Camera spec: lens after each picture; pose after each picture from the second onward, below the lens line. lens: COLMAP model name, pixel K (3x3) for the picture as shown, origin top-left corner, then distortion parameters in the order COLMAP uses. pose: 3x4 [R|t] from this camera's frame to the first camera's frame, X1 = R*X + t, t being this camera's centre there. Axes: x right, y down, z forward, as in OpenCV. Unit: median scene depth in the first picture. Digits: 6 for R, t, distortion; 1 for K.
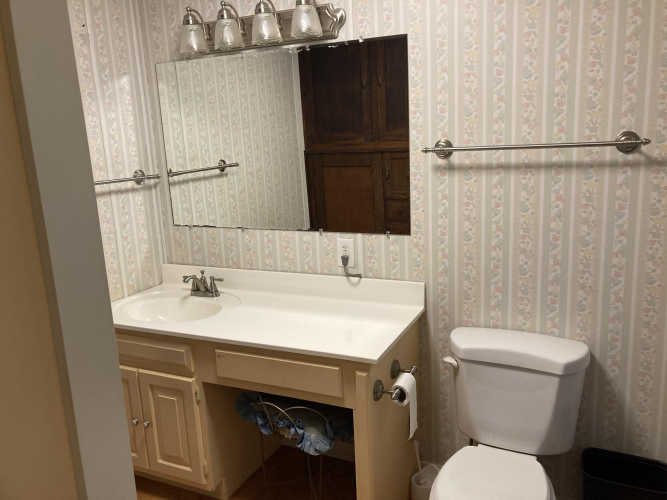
lens RADIAL K [[555.1, 0, 334.7], [0, 555.1, 248.7], [0, 0, 1]] dist [0.055195, 0.002267]
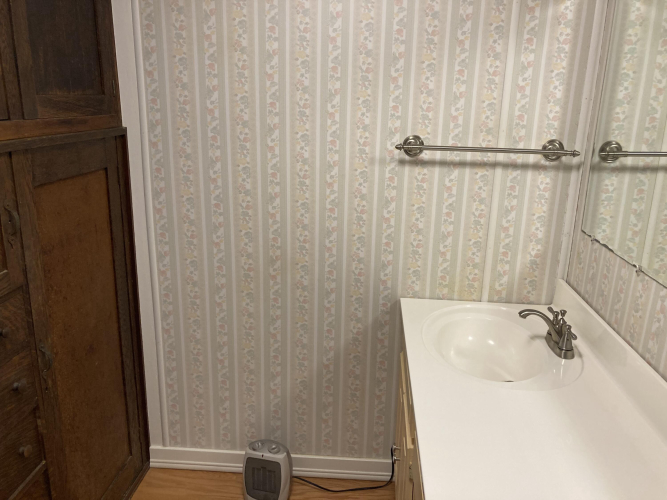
lens RADIAL K [[555.1, 0, 334.6], [0, 555.1, 251.8], [0, 0, 1]] dist [0.055195, 0.002267]
pose [[0.378703, 0.313380, -0.870848, 0.196275], [-0.240311, 0.941954, 0.234465, -0.108861], [0.893776, 0.120482, 0.432029, 0.478097]]
